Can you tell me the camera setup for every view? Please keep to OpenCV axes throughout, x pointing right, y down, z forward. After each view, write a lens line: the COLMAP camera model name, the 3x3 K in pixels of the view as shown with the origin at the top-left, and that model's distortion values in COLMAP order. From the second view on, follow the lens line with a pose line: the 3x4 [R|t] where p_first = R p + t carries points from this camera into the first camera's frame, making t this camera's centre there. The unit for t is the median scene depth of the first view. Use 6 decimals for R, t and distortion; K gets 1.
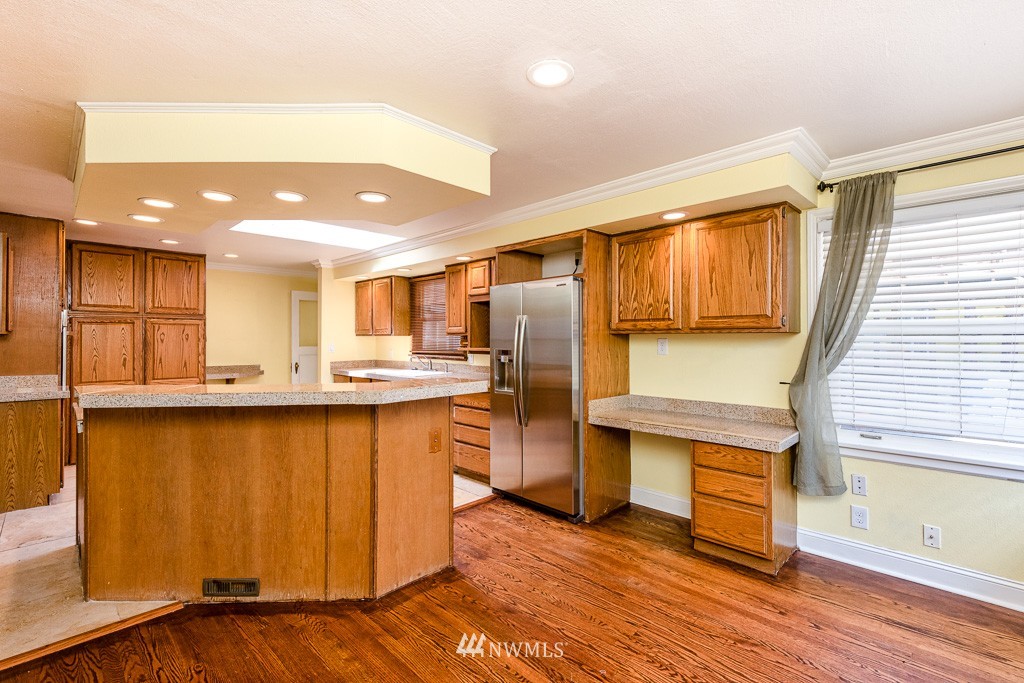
lens RADIAL K [[459.4, 0, 551.7], [0, 459.4, 335.3], [0, 0, 1]] dist [0.012483, -0.002439]
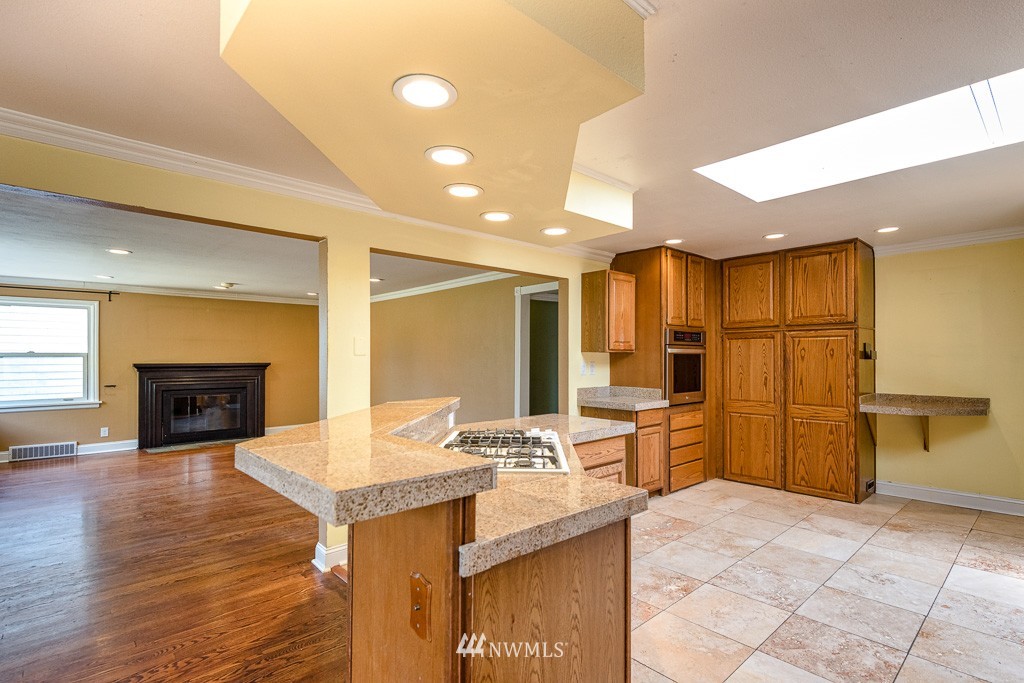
lens RADIAL K [[485.9, 0, 481.5], [0, 485.9, 360.9], [0, 0, 1]] dist [0.006379, -0.000677]
pose [[-0.118392, 0.011868, -0.992896, 0.147454], [0.010286, 0.999890, 0.010725, 0.004310], [0.992914, -0.008943, -0.118501, 0.996303]]
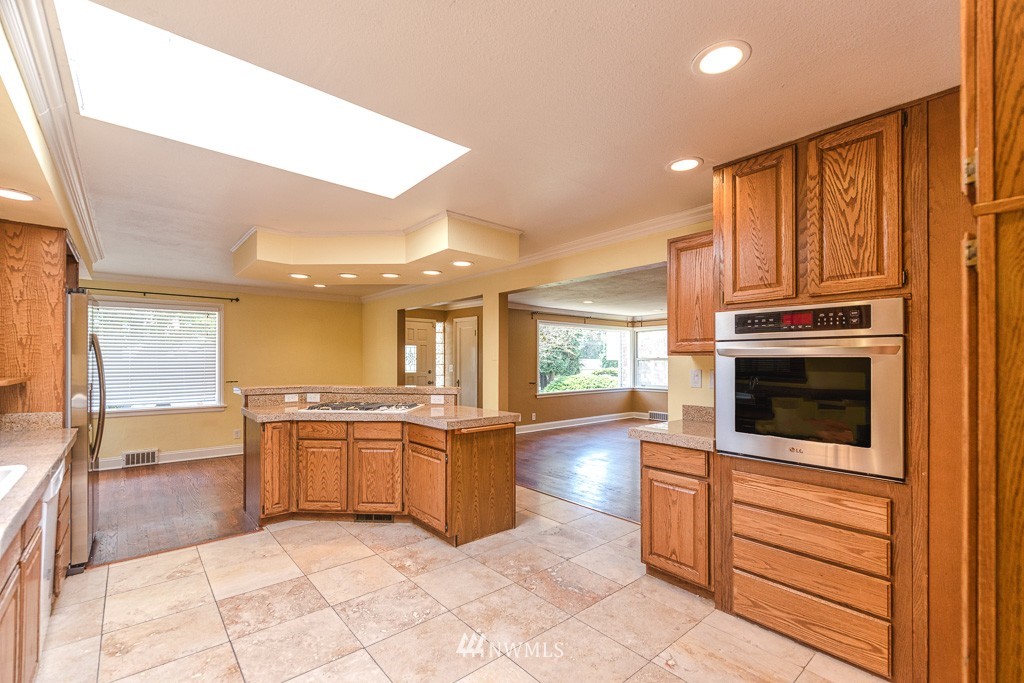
lens RADIAL K [[459.4, 0, 551.4], [0, 459.4, 356.8], [0, 0, 1]] dist [0.012483, -0.002439]
pose [[-0.996859, 0.000461, 0.079201, -1.371413], [-0.000718, 0.999889, -0.014858, 0.017177], [-0.079200, -0.014868, -0.996748, 2.379993]]
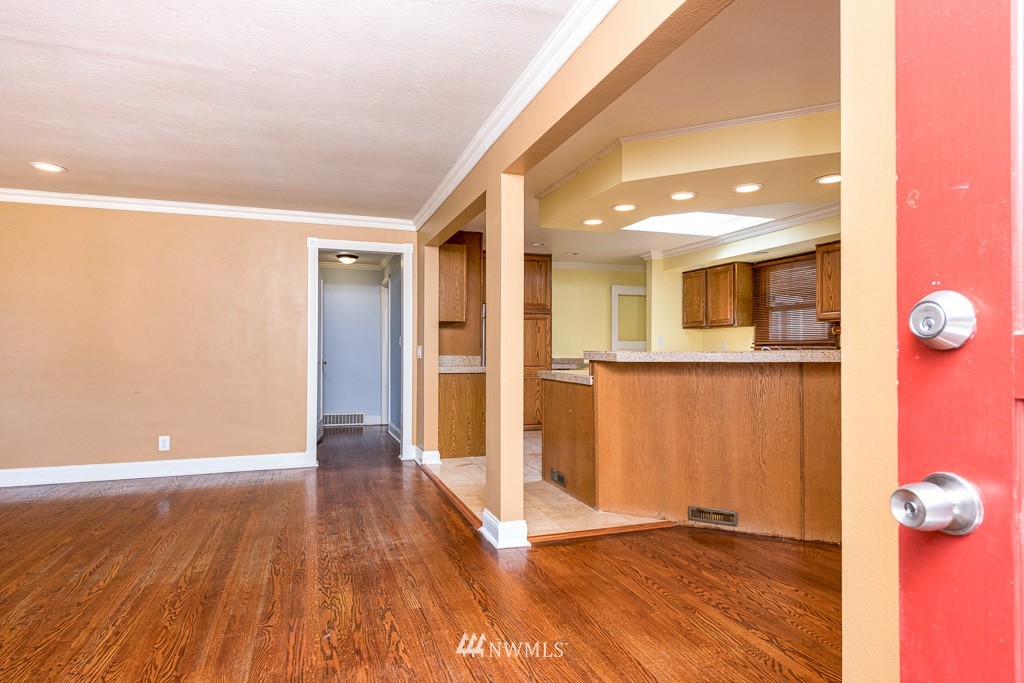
lens RADIAL K [[575.7, 0, 512.9], [0, 575.7, 341.1], [0, 0, 1]] dist [0.002104, 0.001623]
pose [[0.876557, 0.000256, -0.481299, -0.335311], [-0.004244, 0.999965, -0.007198, 0.078201], [0.481280, 0.008352, 0.876527, -0.459061]]
